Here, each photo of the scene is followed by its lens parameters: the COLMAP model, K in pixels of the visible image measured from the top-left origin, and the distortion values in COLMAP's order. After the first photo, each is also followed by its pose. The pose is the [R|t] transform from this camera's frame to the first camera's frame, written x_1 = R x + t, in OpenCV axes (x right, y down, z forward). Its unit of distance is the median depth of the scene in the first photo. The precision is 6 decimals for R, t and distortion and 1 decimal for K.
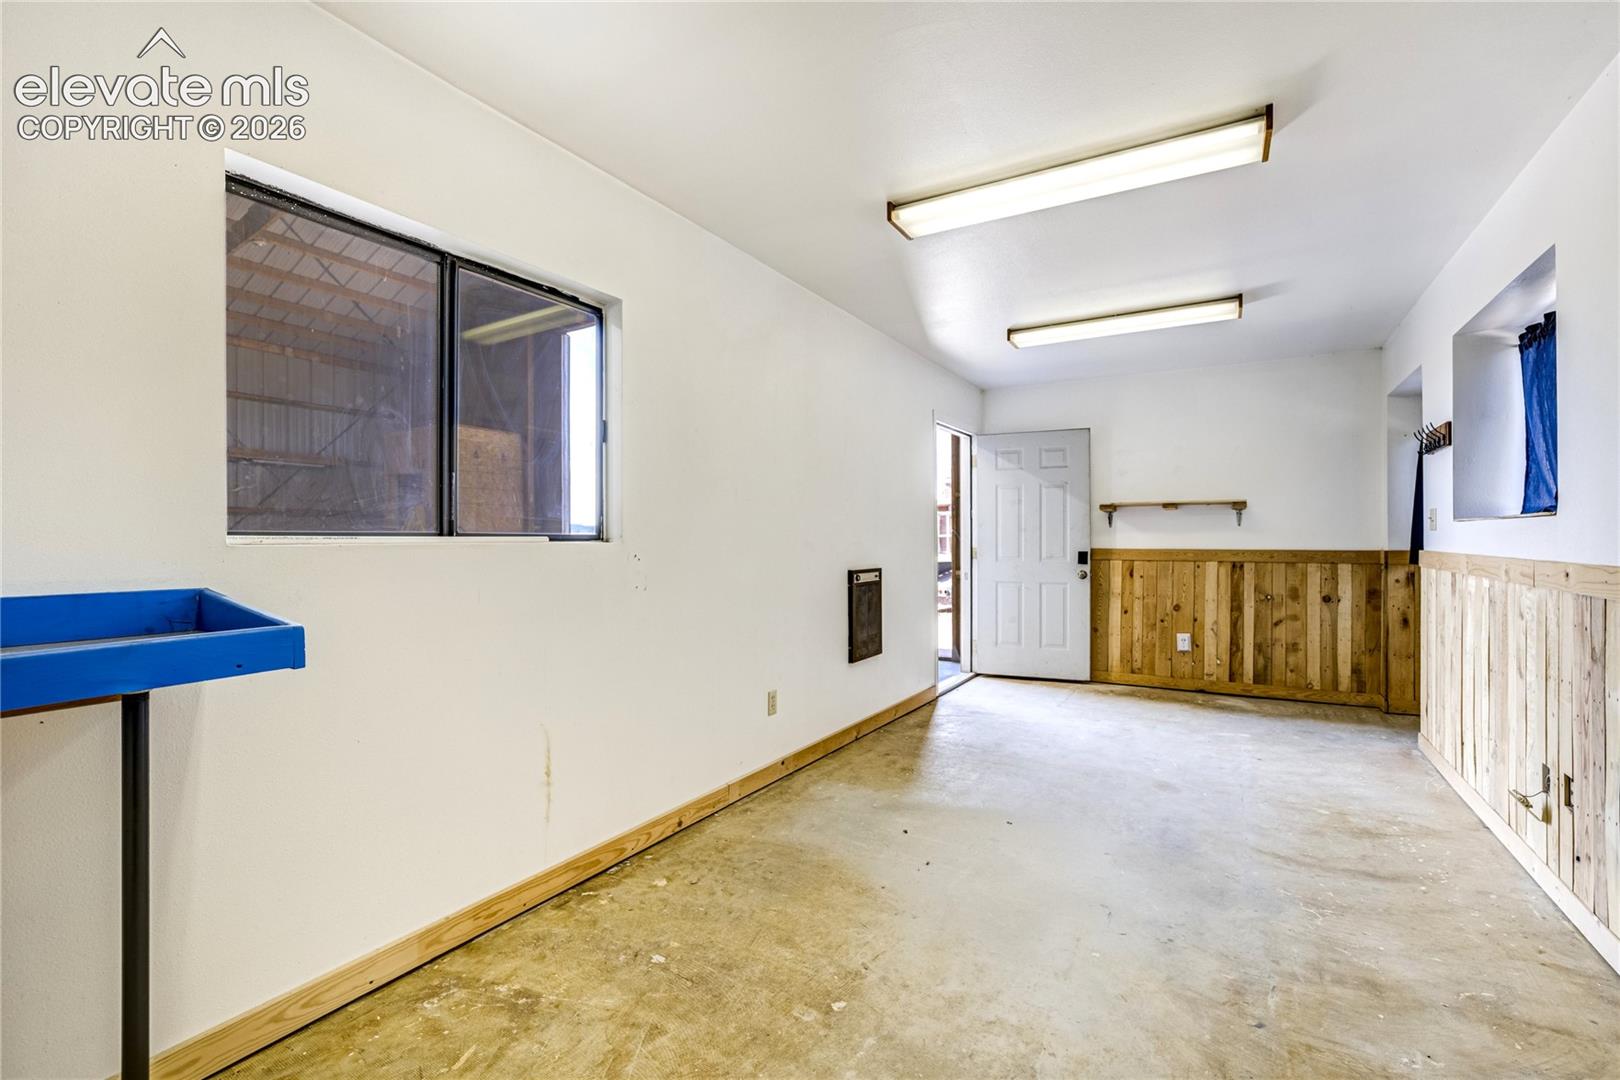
lens RADIAL K [[696.7, 0, 810.0], [0, 696.7, 540.0], [0, 0, 1]] dist [-0.001358, -0.000090]
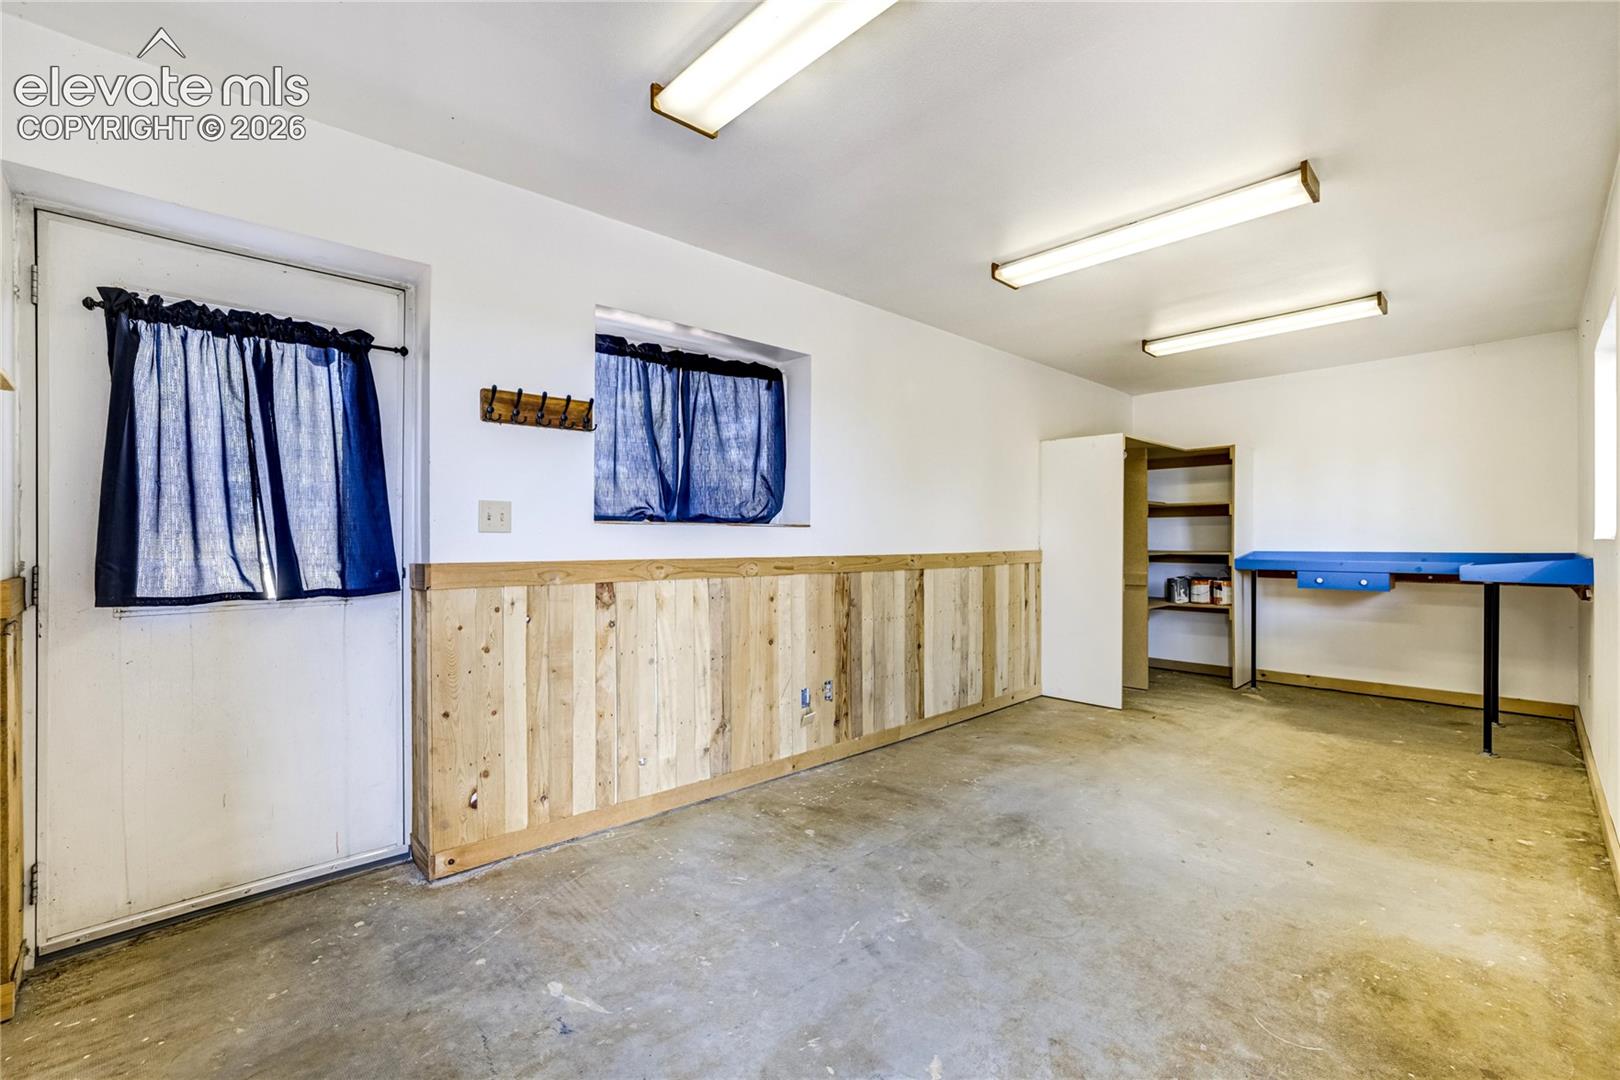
lens RADIAL K [[696.7, 0, 810.0], [0, 696.7, 540.0], [0, 0, 1]] dist [-0.001358, -0.000090]
pose [[-0.965005, -0.001029, 0.262229, 0.564143], [-0.002248, 0.999988, -0.004351, 0.001515], [-0.262222, -0.004788, -0.964996, 2.186943]]
